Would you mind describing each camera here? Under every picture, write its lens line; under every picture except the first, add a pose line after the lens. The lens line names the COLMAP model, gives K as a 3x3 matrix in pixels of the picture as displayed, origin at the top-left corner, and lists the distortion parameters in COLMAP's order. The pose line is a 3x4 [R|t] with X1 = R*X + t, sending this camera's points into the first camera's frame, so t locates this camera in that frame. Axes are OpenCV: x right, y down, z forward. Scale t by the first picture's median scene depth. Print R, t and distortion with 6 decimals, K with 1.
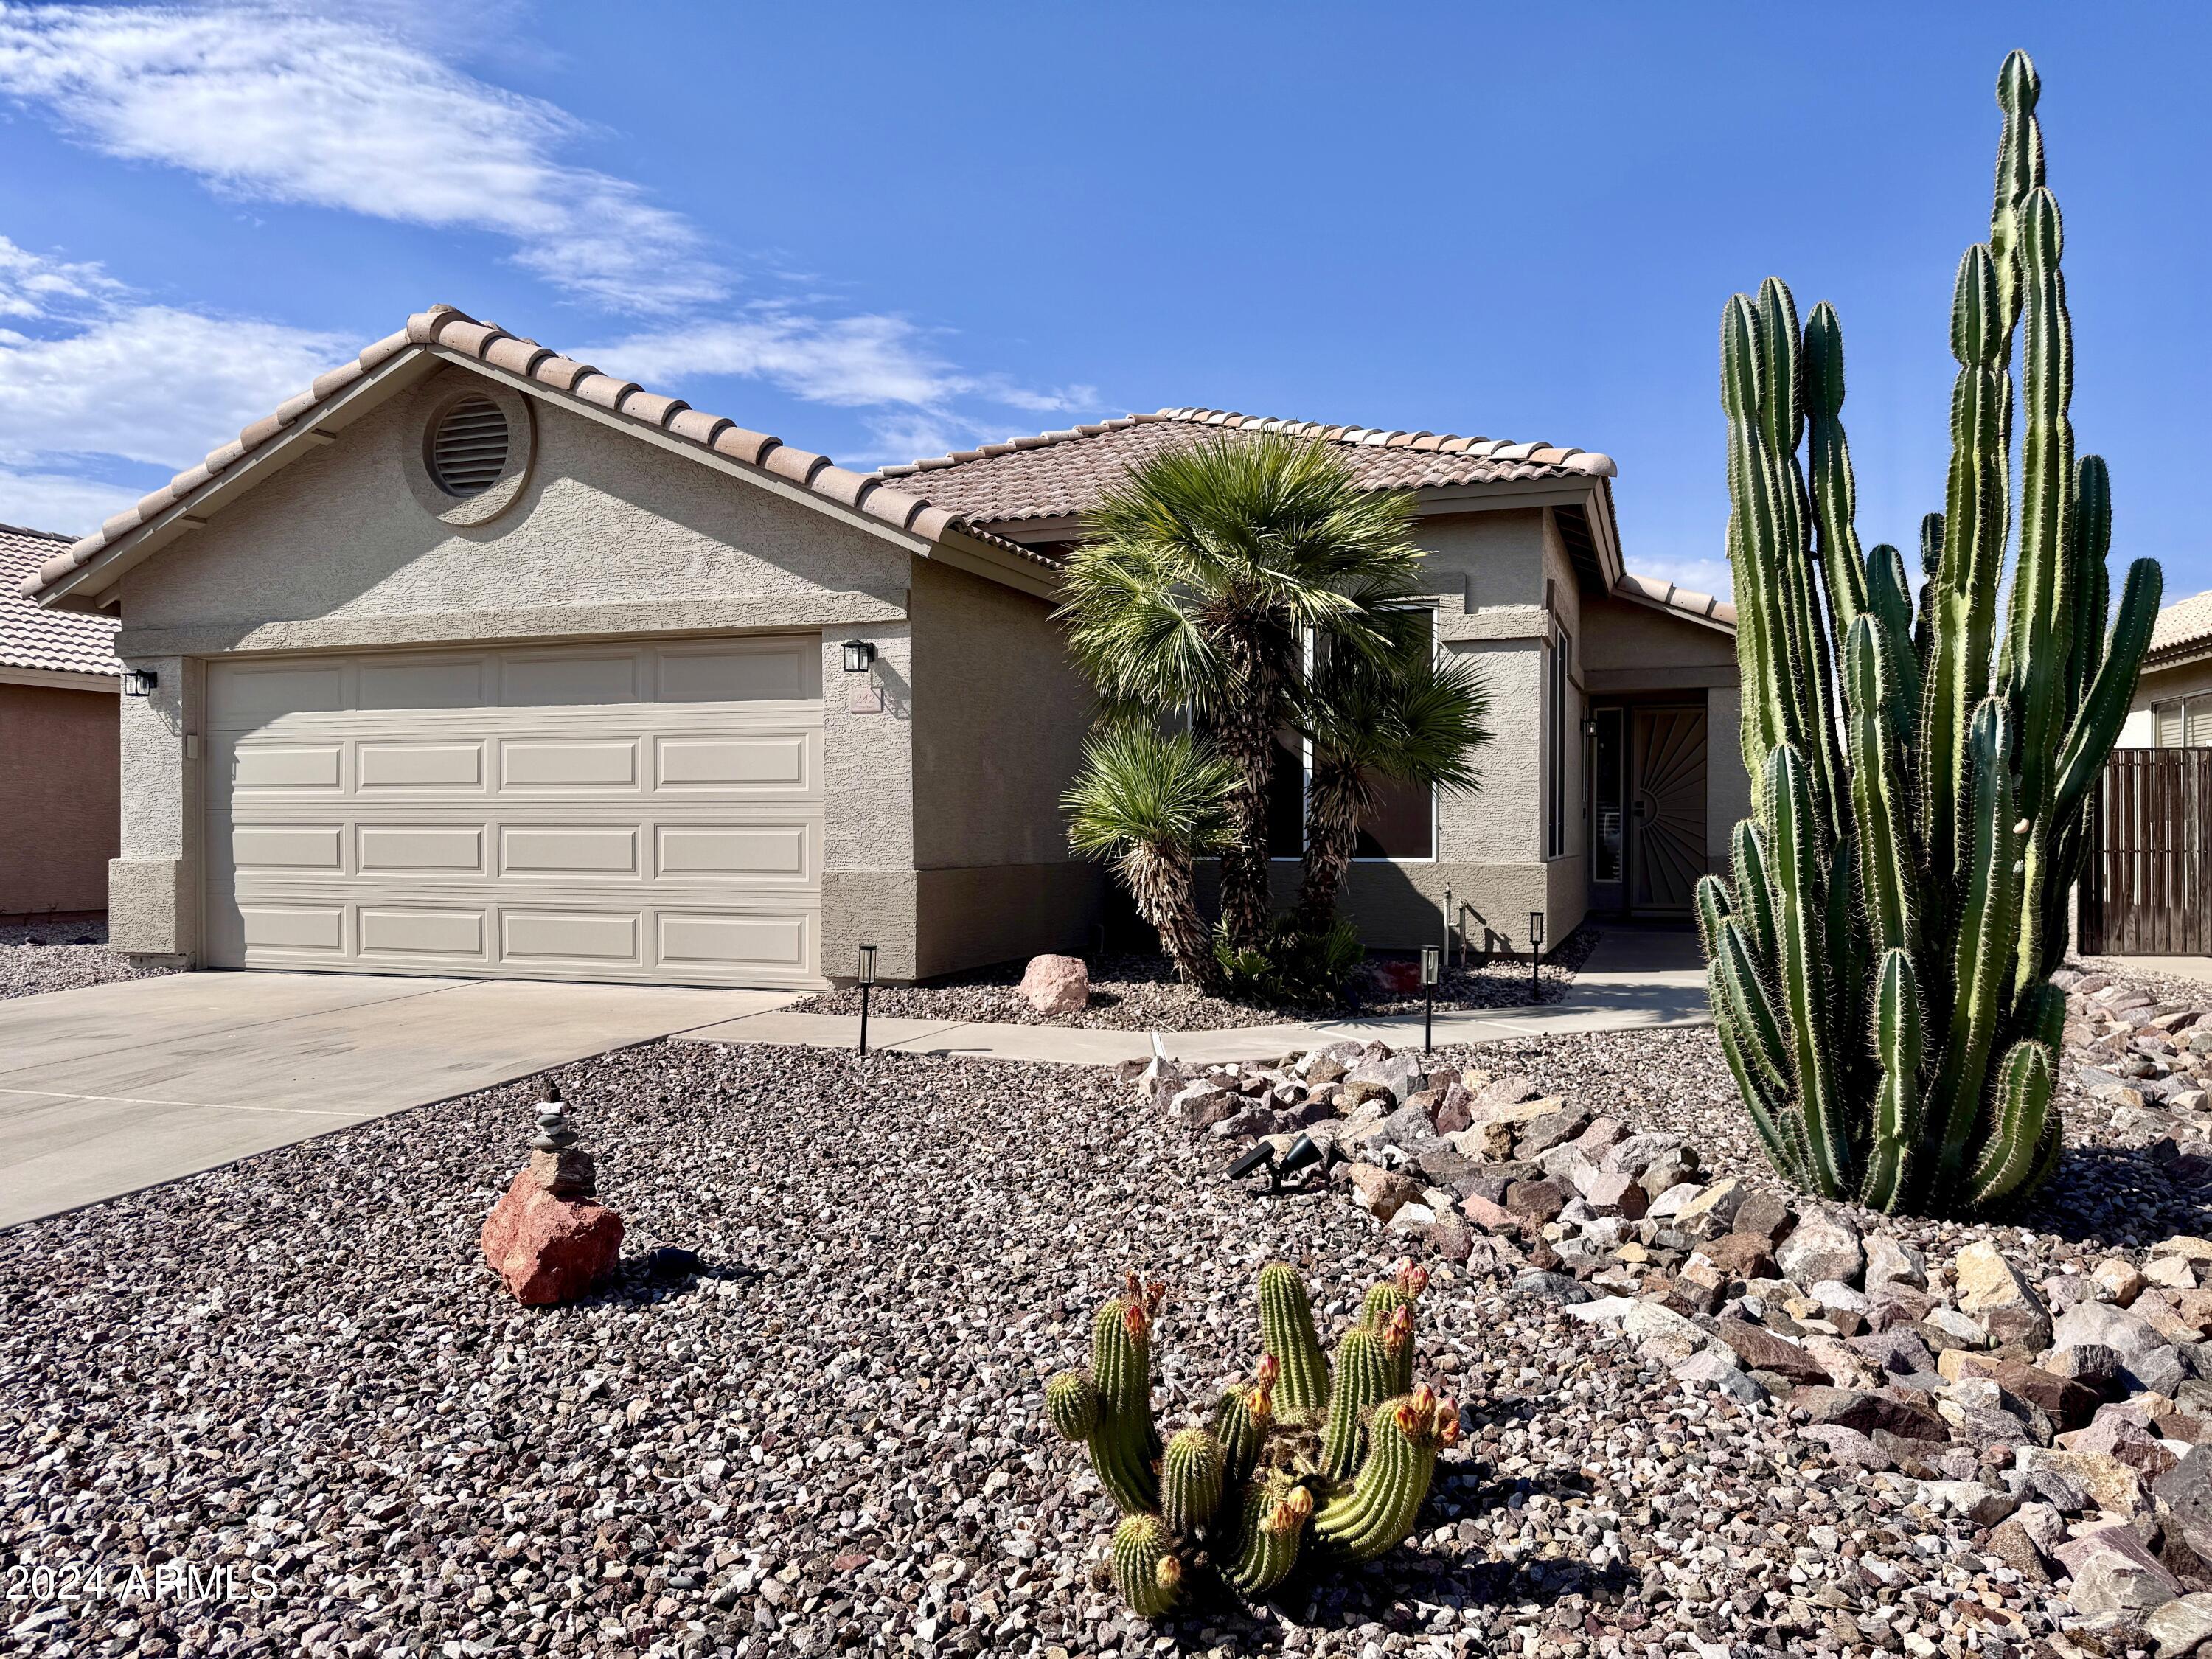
lens RADIAL K [[1555.7, 0, 1023.1], [0, 1555.7, 840.1], [0, 0, 1]] dist [0.063603, -0.079926]
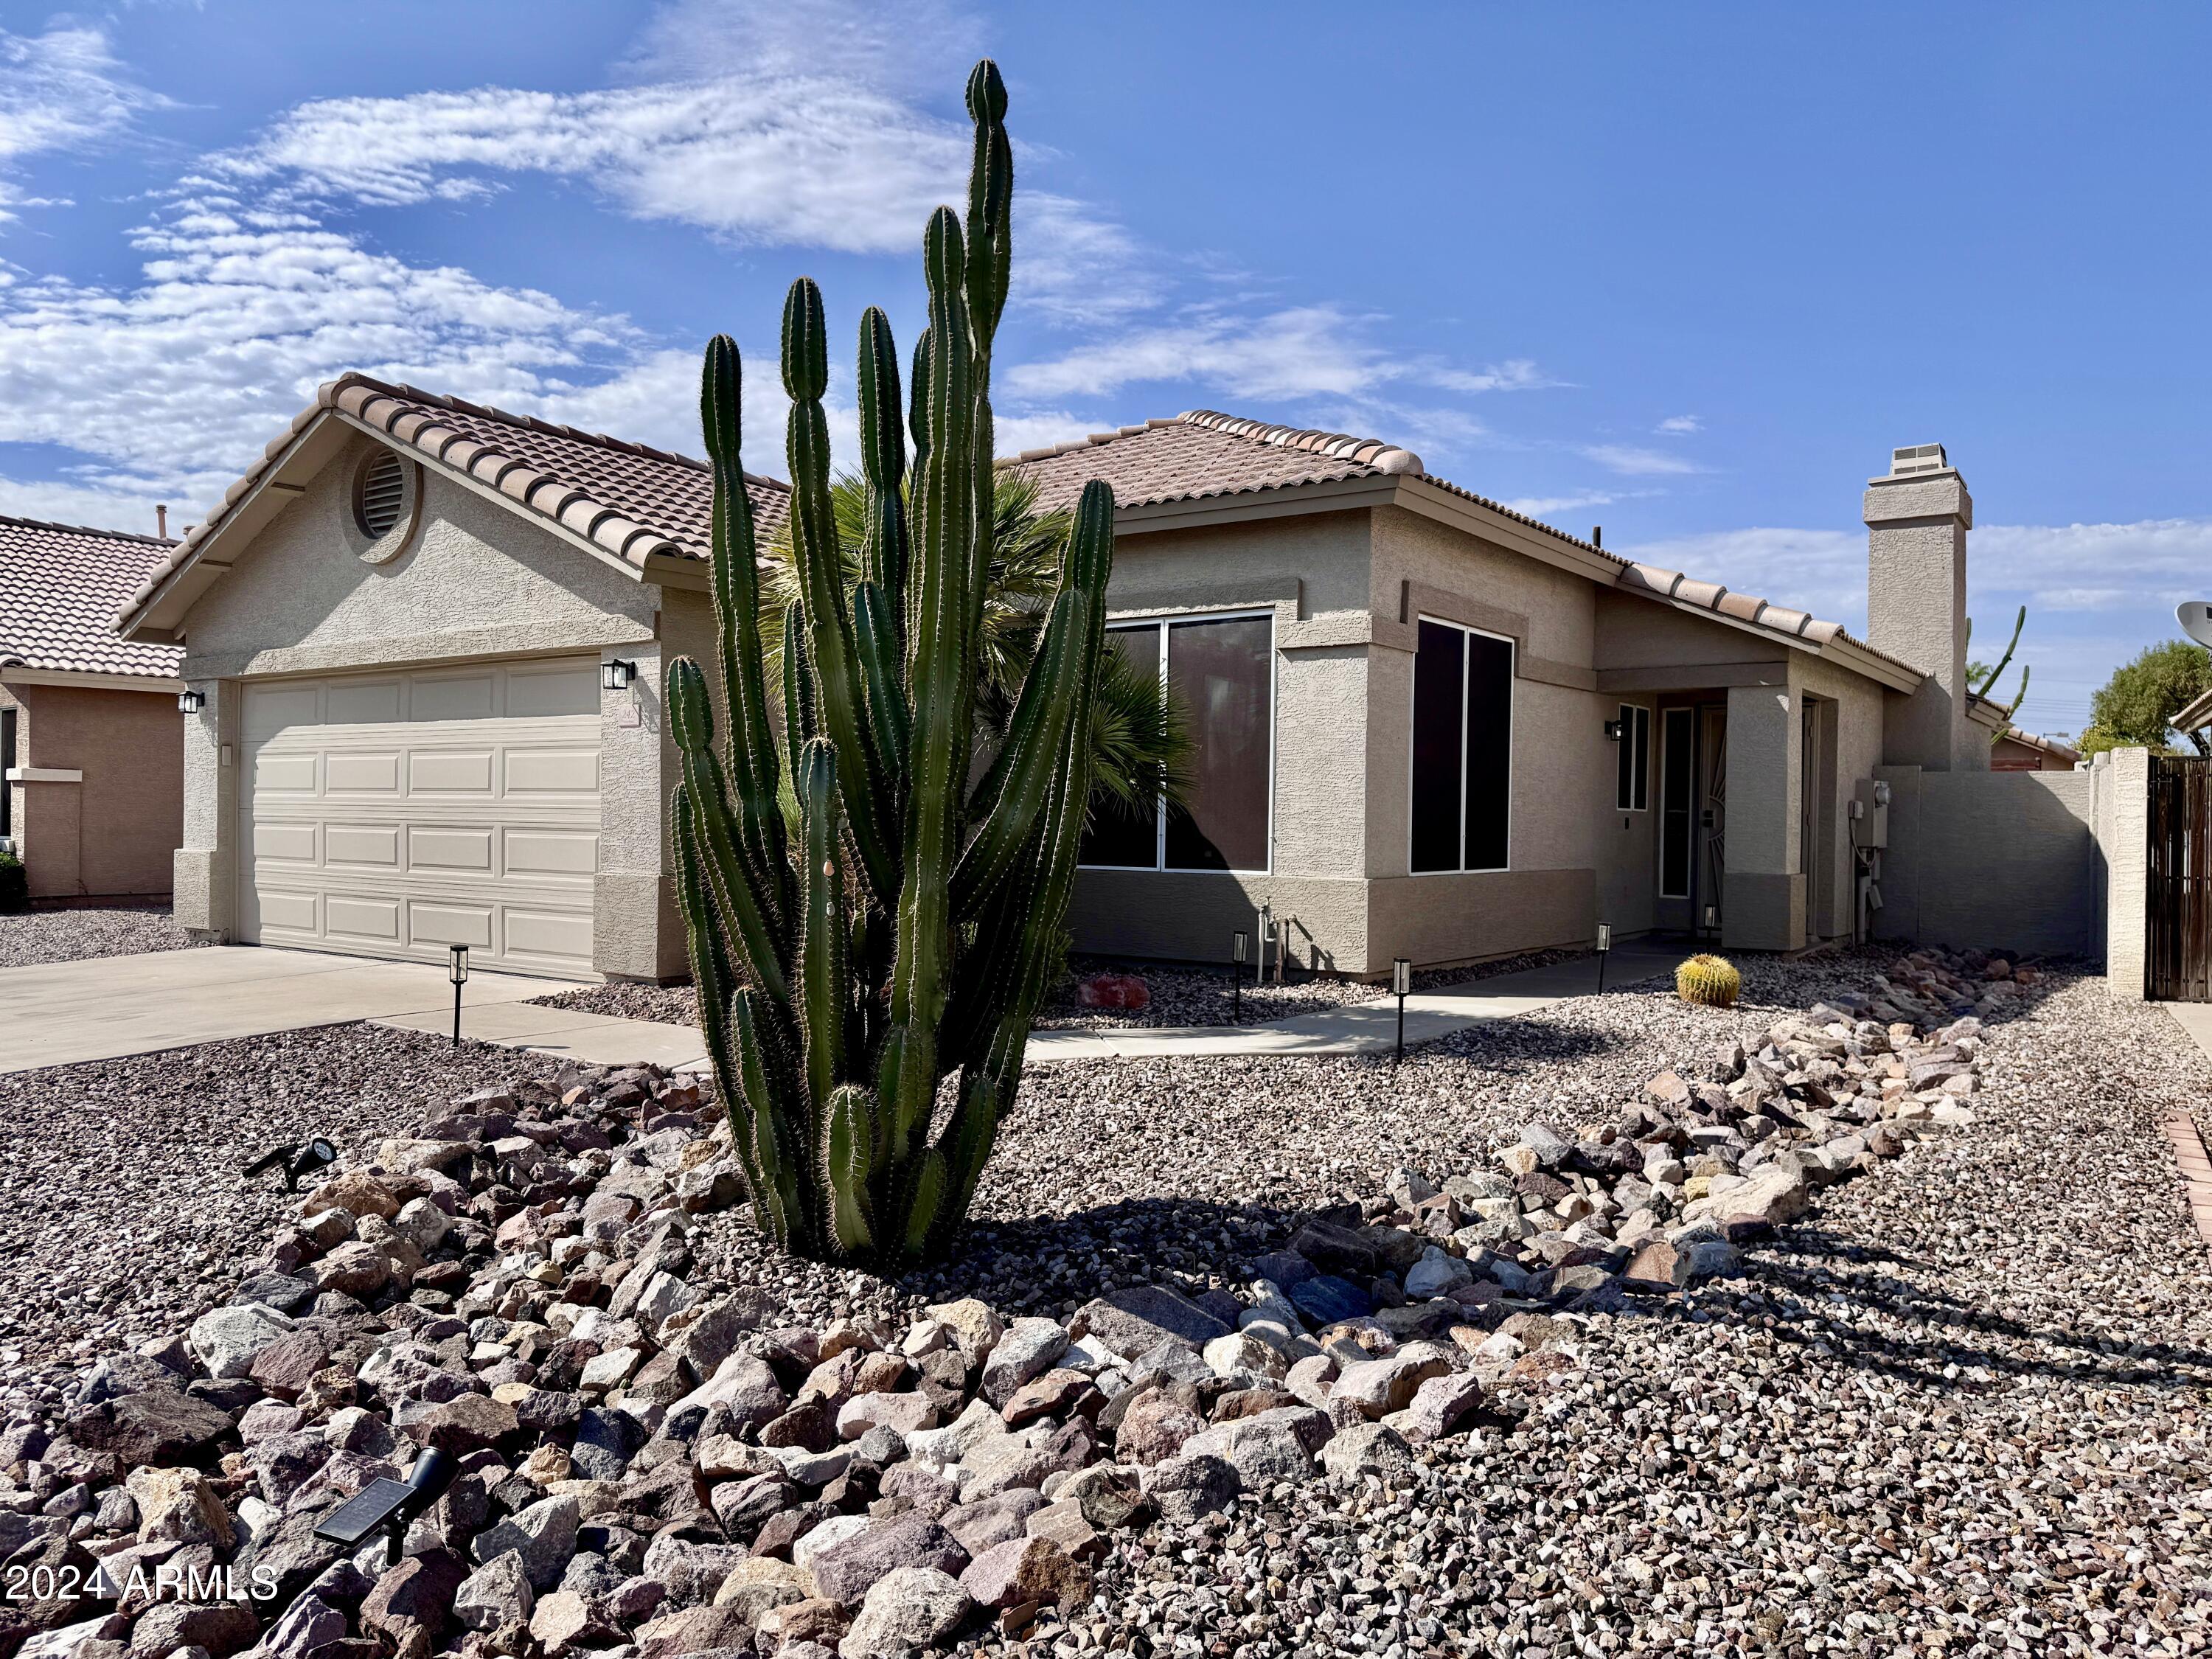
lens RADIAL K [[1555.7, 0, 1124.3], [0, 1555.7, 827.0], [0, 0, 1]] dist [0.063603, -0.079926]
pose [[0.963360, 0.013031, -0.267896, 0.340039], [-0.013545, 0.999908, -0.000072, -0.011488], [0.267870, 0.003698, 0.963448, 0.031760]]
